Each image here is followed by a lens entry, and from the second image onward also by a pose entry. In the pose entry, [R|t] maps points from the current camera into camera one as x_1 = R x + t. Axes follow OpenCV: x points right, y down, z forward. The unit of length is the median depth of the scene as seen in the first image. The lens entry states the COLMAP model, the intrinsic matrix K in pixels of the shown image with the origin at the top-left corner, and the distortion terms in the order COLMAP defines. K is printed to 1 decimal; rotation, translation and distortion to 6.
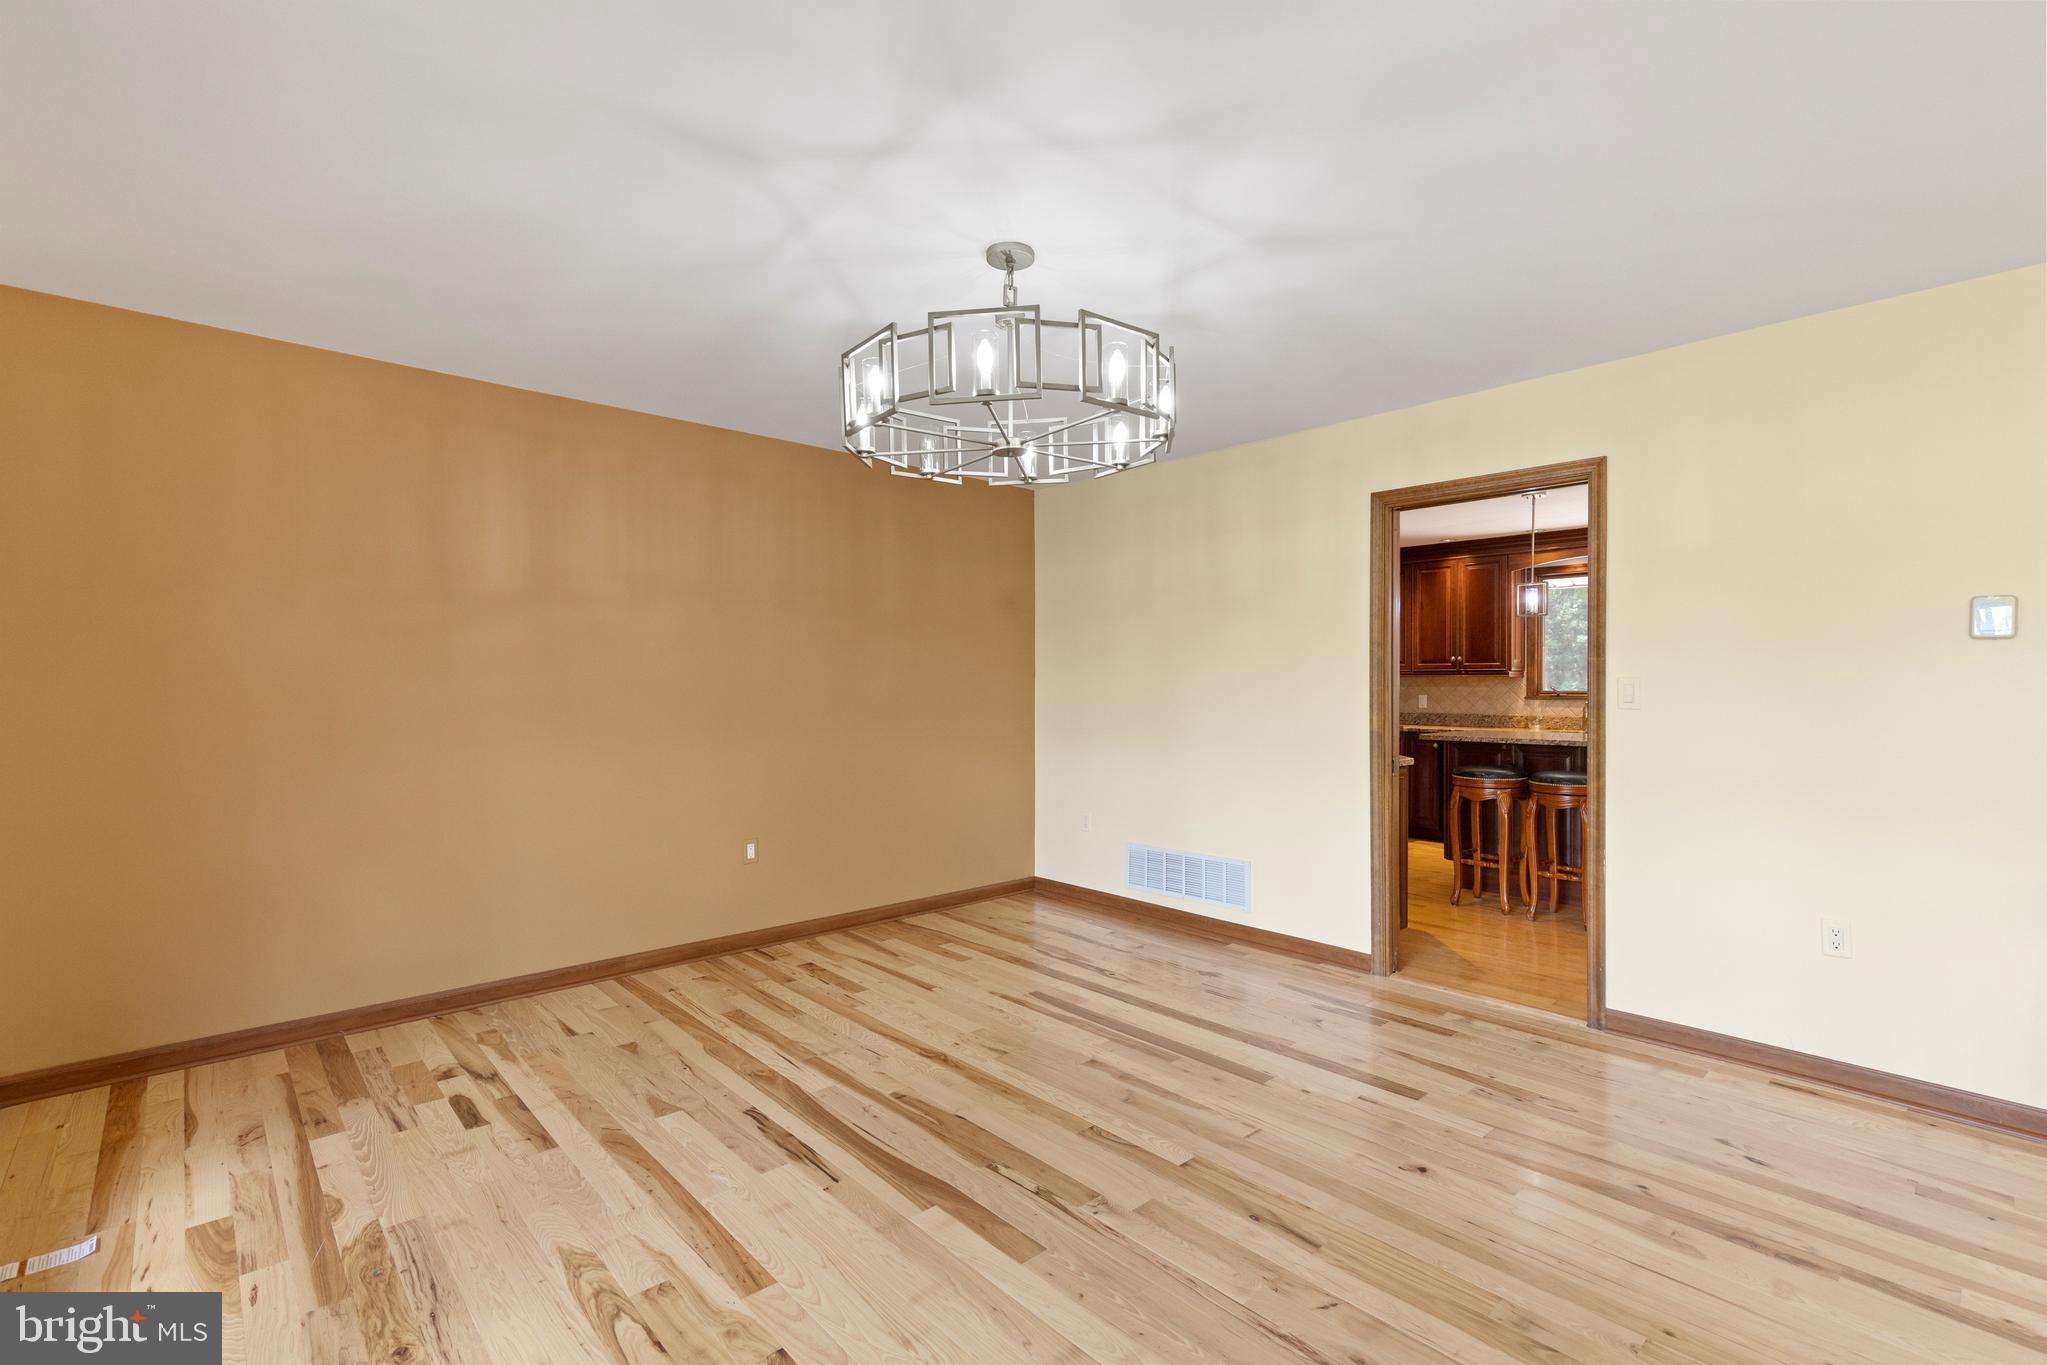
lens RADIAL K [[921.7, 0, 1021.2], [0, 921.7, 685.5], [0, 0, 1]] dist [0.007102, -0.001608]
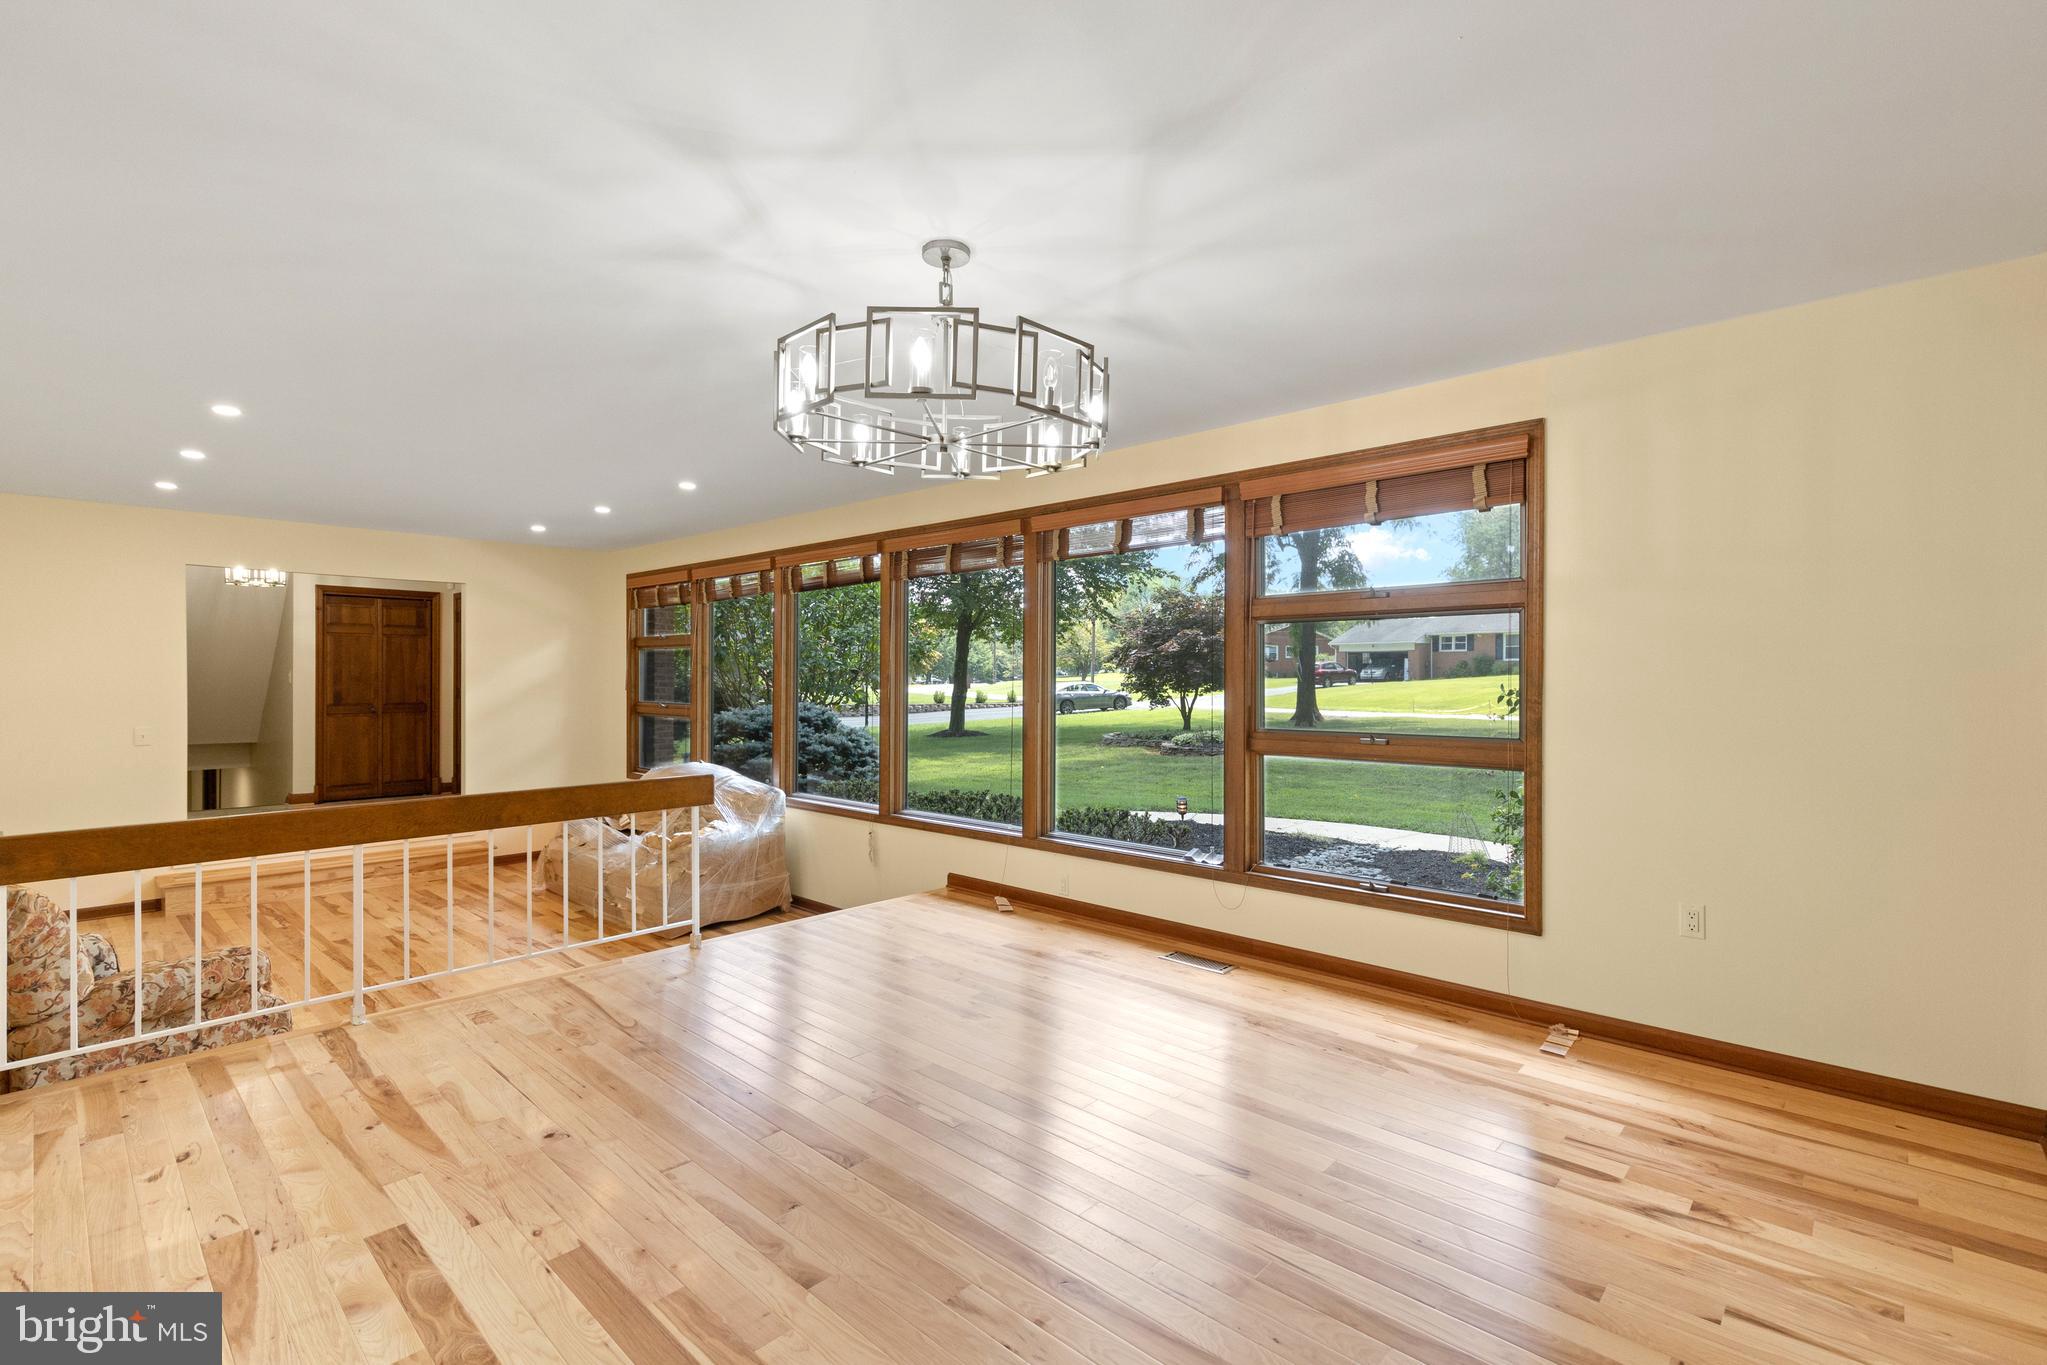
lens RADIAL K [[921.7, 0, 1024.9], [0, 921.7, 676.3], [0, 0, 1]] dist [0.007102, -0.001608]
pose [[-0.996924, -0.004494, -0.078246, -0.021933], [-0.004231, 0.999985, -0.003535, -0.000232], [0.078261, -0.003193, -0.996928, 2.048169]]
